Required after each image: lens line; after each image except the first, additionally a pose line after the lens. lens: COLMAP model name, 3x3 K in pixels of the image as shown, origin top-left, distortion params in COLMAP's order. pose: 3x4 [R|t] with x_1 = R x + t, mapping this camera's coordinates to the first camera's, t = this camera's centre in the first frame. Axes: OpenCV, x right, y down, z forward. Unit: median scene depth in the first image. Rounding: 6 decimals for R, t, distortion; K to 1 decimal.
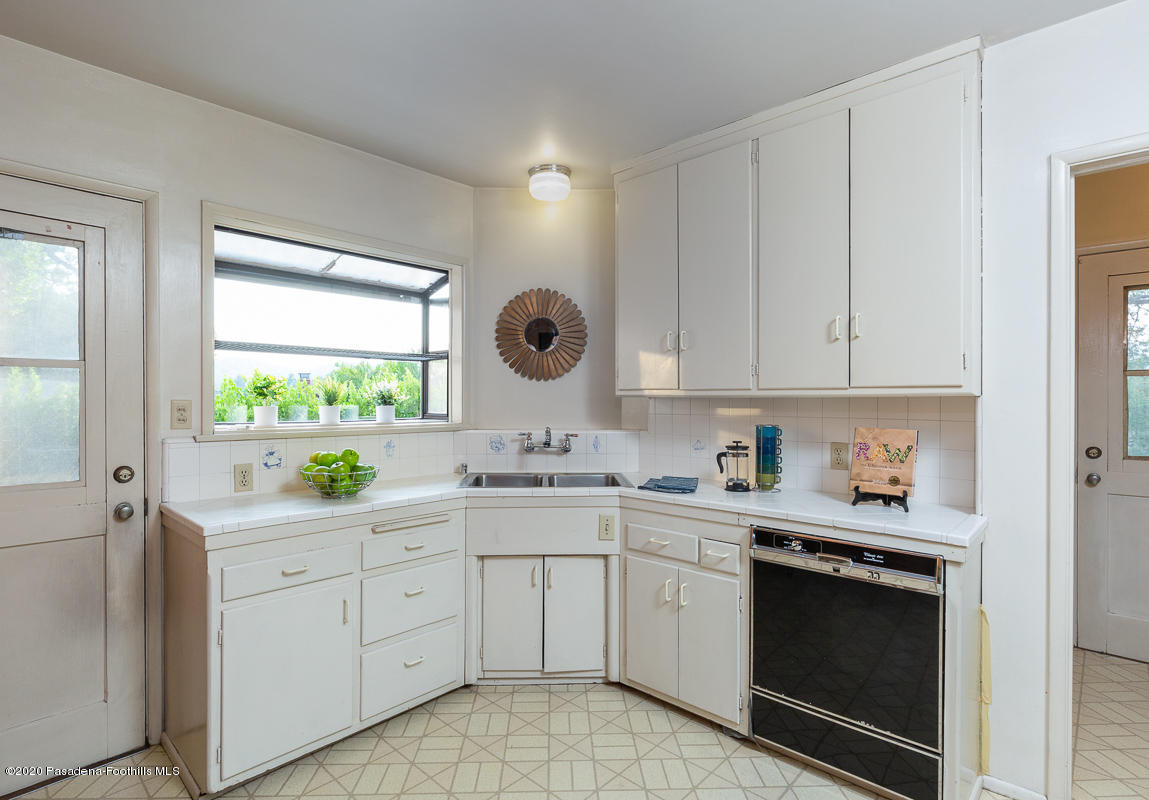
lens RADIAL K [[586.5, 0, 575.5], [0, 586.5, 398.9], [0, 0, 1]] dist [-0.001121, -0.000263]
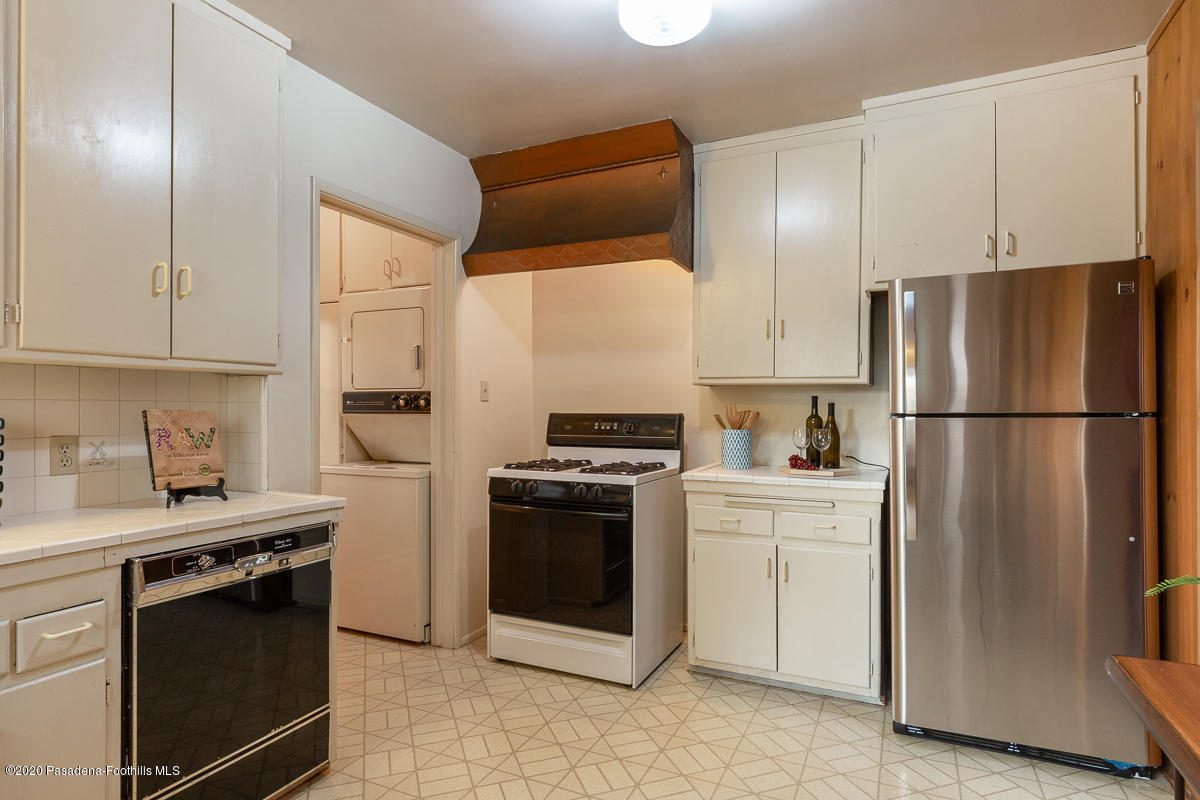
lens RADIAL K [[646.8, 0, 599.2], [0, 646.8, 405.9], [0, 0, 1]] dist [0.006077, 0.000038]
pose [[-0.290323, 0.002833, 0.956925, -0.546416], [-0.000463, 0.999995, -0.003101, 0.049078], [-0.956929, -0.001344, -0.290320, 0.723527]]
